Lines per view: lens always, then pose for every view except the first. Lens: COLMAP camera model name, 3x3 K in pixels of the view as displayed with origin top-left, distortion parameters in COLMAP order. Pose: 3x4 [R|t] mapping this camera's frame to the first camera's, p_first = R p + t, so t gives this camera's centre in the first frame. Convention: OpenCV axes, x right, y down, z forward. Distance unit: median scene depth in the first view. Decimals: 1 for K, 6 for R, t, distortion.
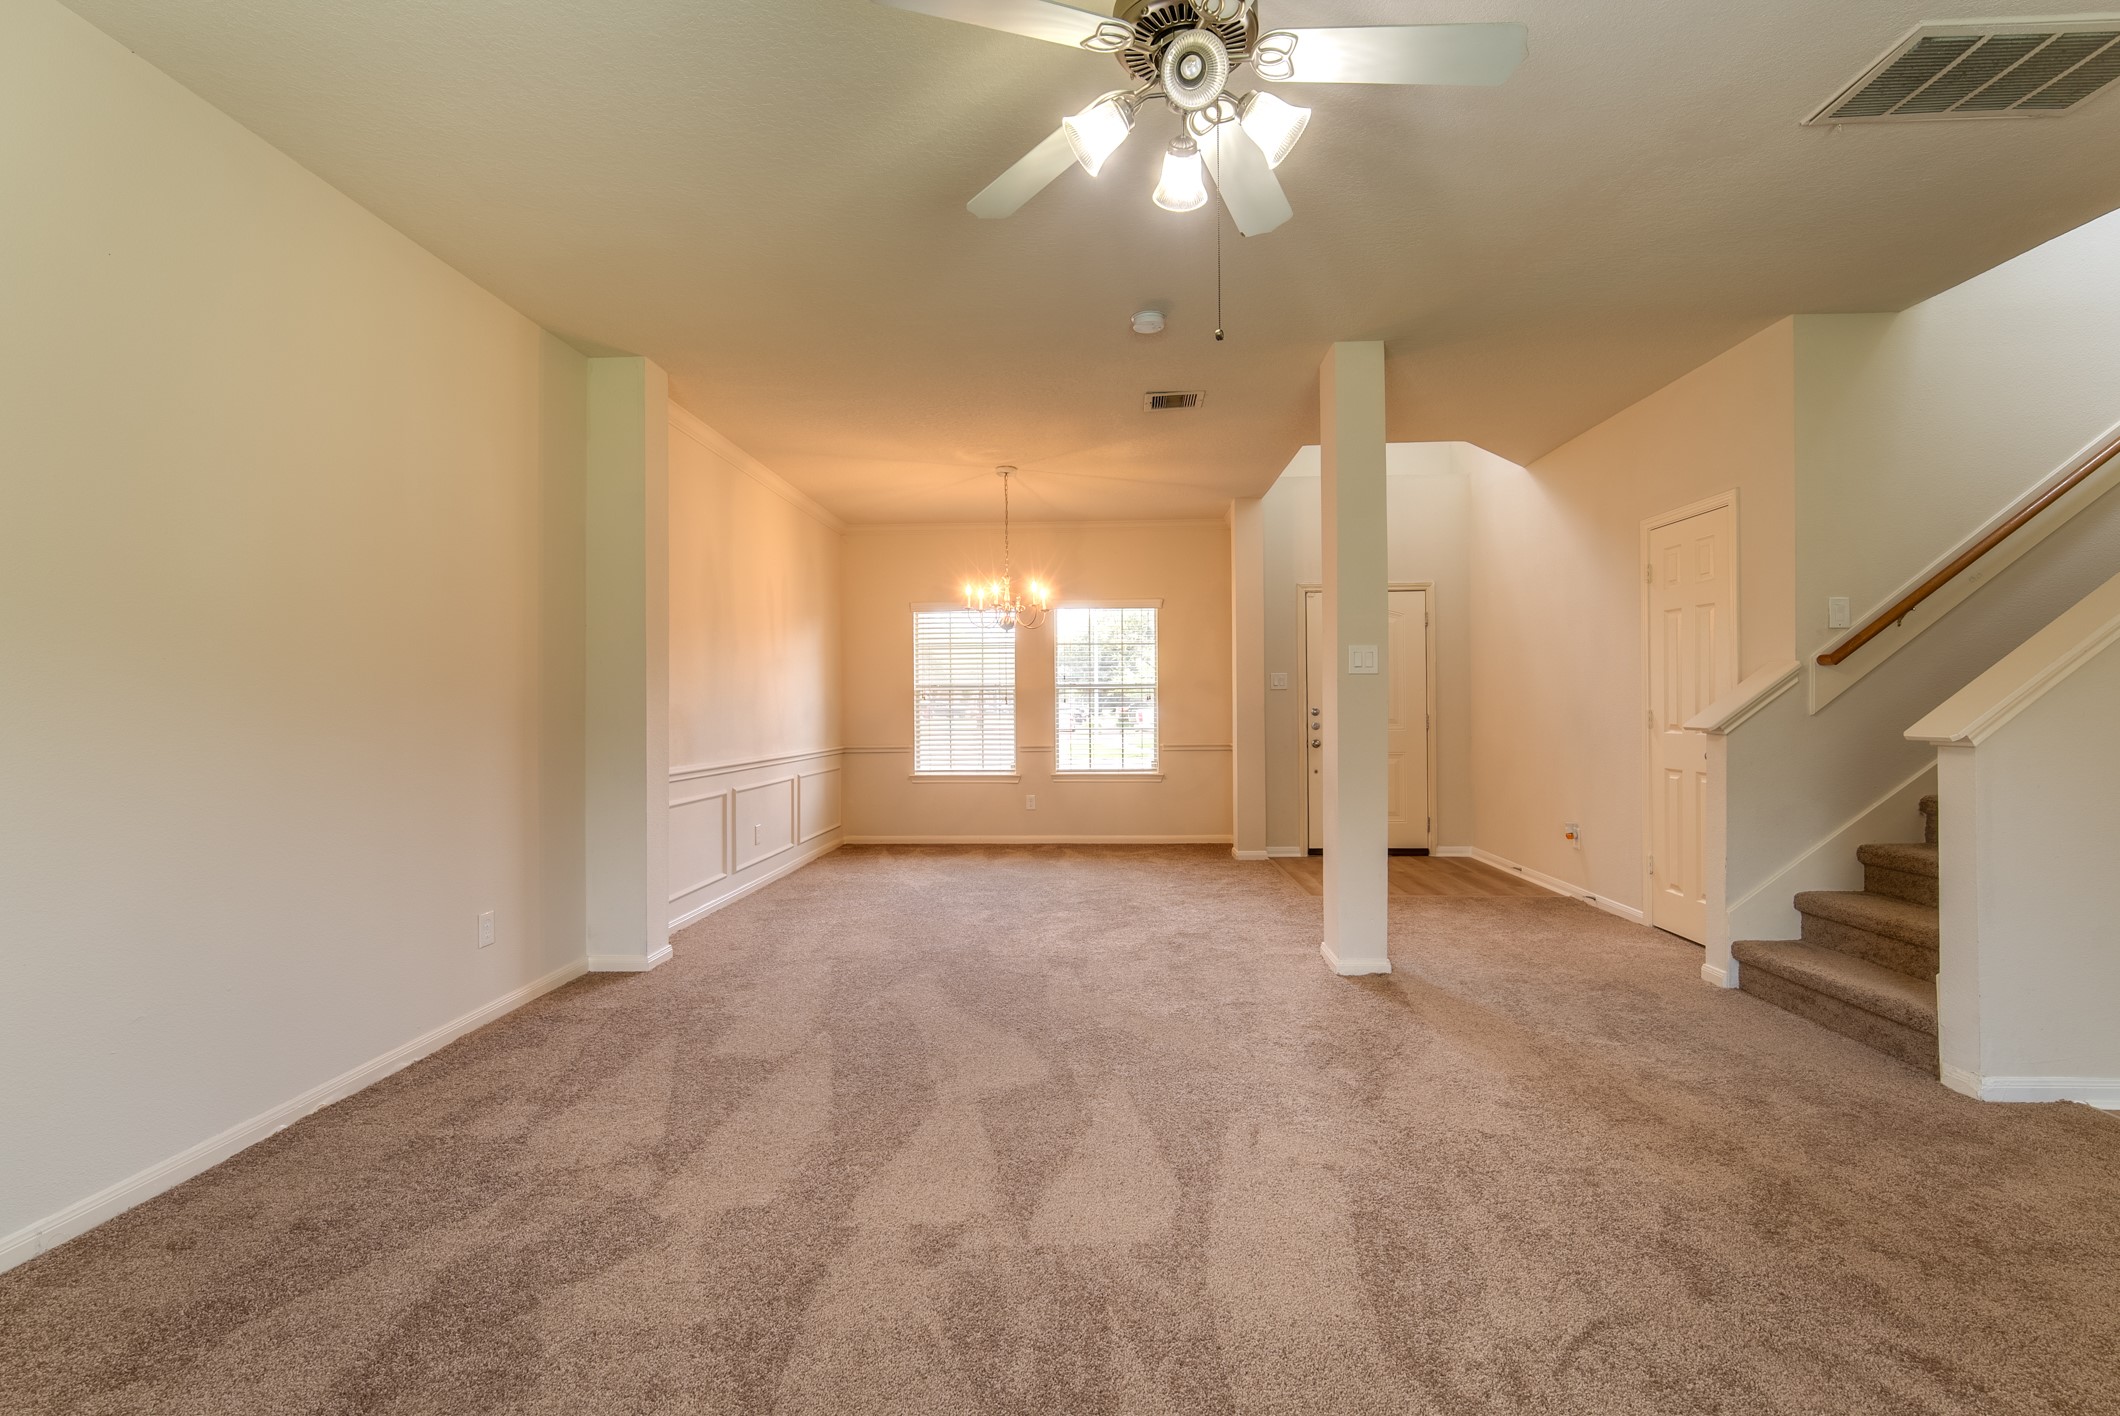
lens RADIAL K [[935.5, 0, 1060.0], [0, 935.5, 708.0], [0, 0, 1]] dist [-0.006363, 0.000890]
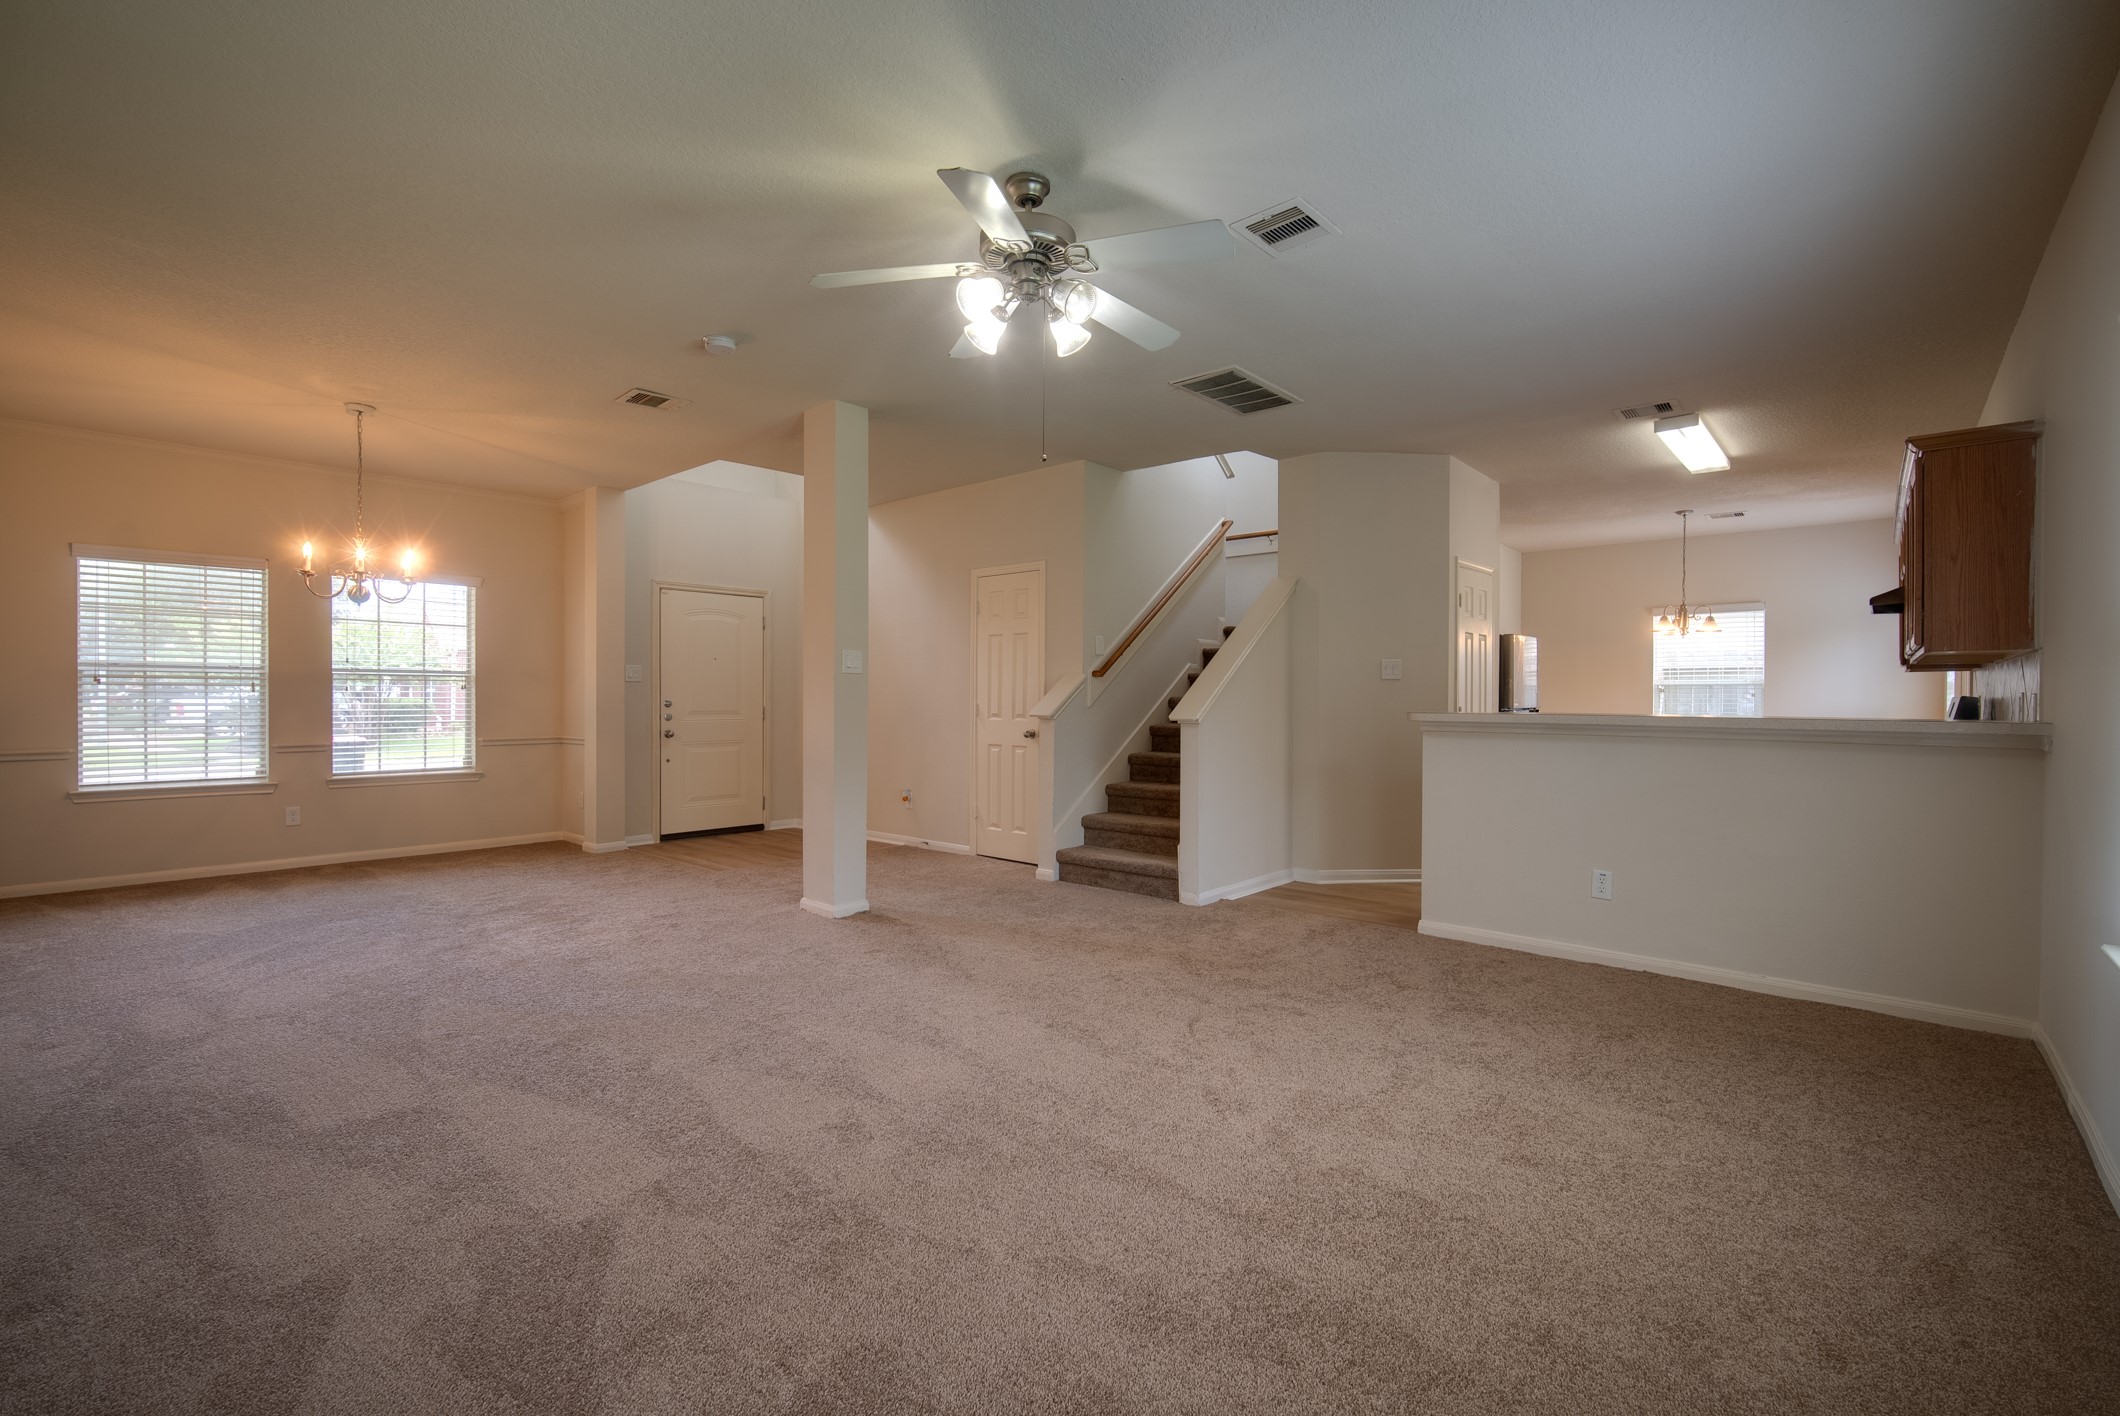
lens RADIAL K [[935.5, 0, 1060.0], [0, 935.5, 708.0], [0, 0, 1]] dist [-0.006363, 0.000890]
pose [[0.627900, 0.001328, 0.778293, -0.501714], [-0.007224, 0.999965, 0.004122, 0.002831], [-0.778260, -0.008210, 0.627888, 0.005101]]
